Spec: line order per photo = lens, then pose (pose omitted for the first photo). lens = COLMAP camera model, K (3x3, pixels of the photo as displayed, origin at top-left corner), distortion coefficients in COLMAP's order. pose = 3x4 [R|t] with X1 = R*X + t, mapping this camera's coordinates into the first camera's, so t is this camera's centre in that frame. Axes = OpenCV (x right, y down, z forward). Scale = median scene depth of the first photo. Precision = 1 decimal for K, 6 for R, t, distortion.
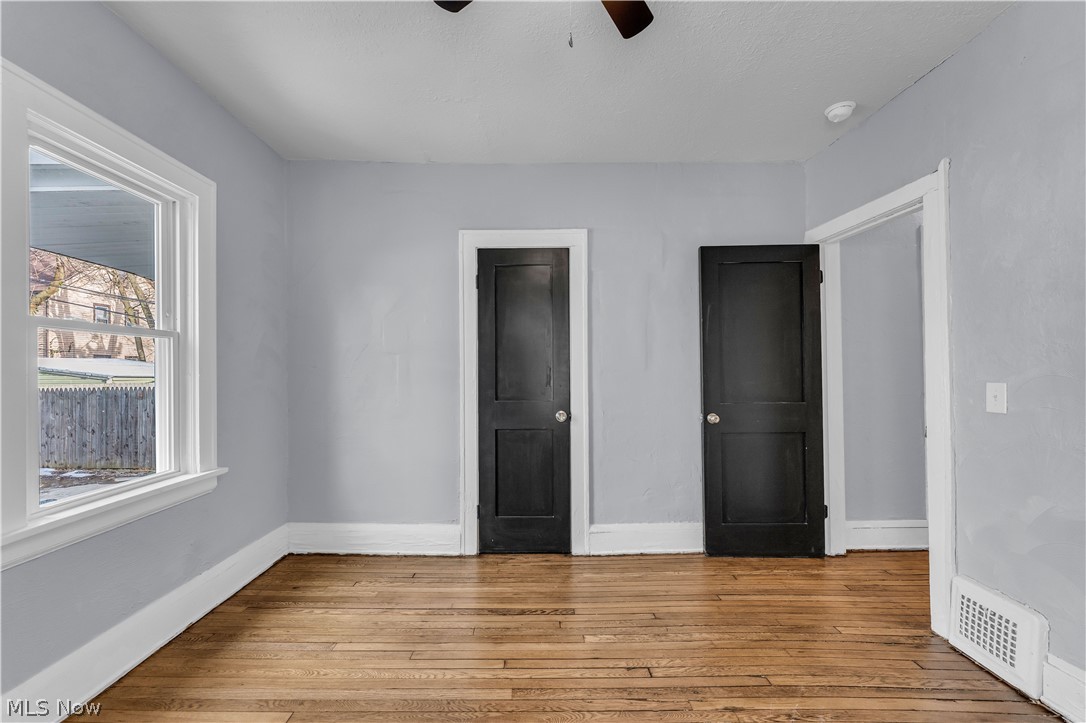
lens RADIAL K [[431.8, 0, 539.3], [0, 431.8, 365.7], [0, 0, 1]] dist [0.002141, 0.000049]
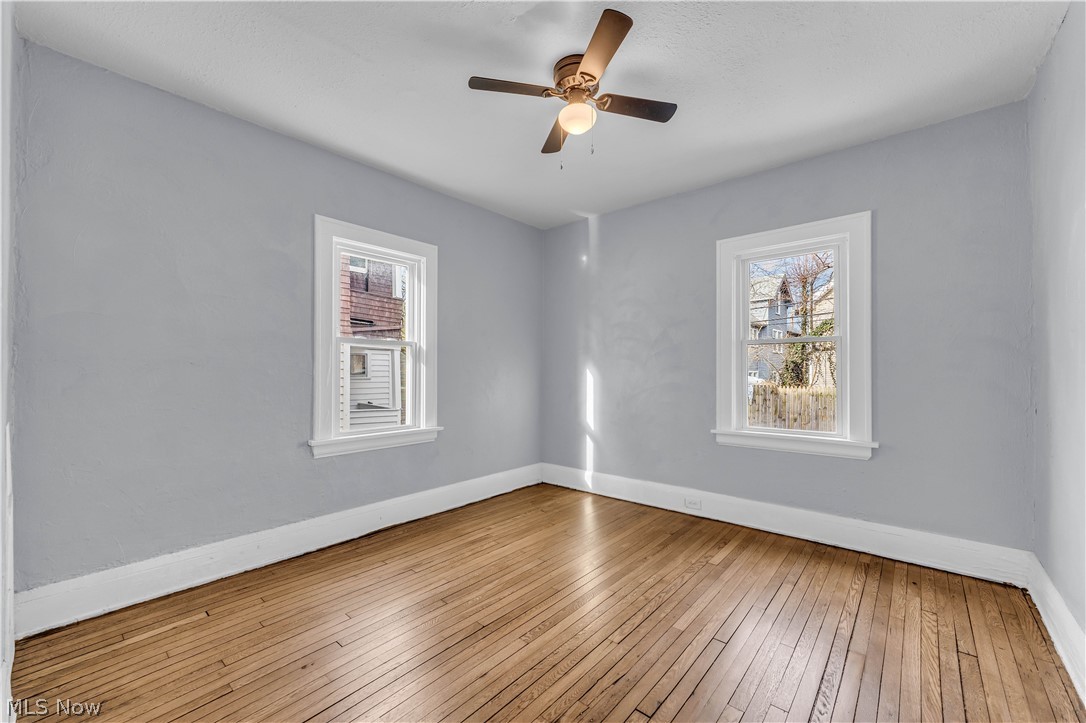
lens RADIAL K [[431.8, 0, 541.7], [0, 431.8, 362.9], [0, 0, 1]] dist [0.002141, 0.000049]
pose [[-0.640038, -0.001389, -0.768342, 0.778098], [0.014038, 0.999810, -0.013501, 0.015506], [0.768215, -0.019427, -0.639897, 1.049214]]
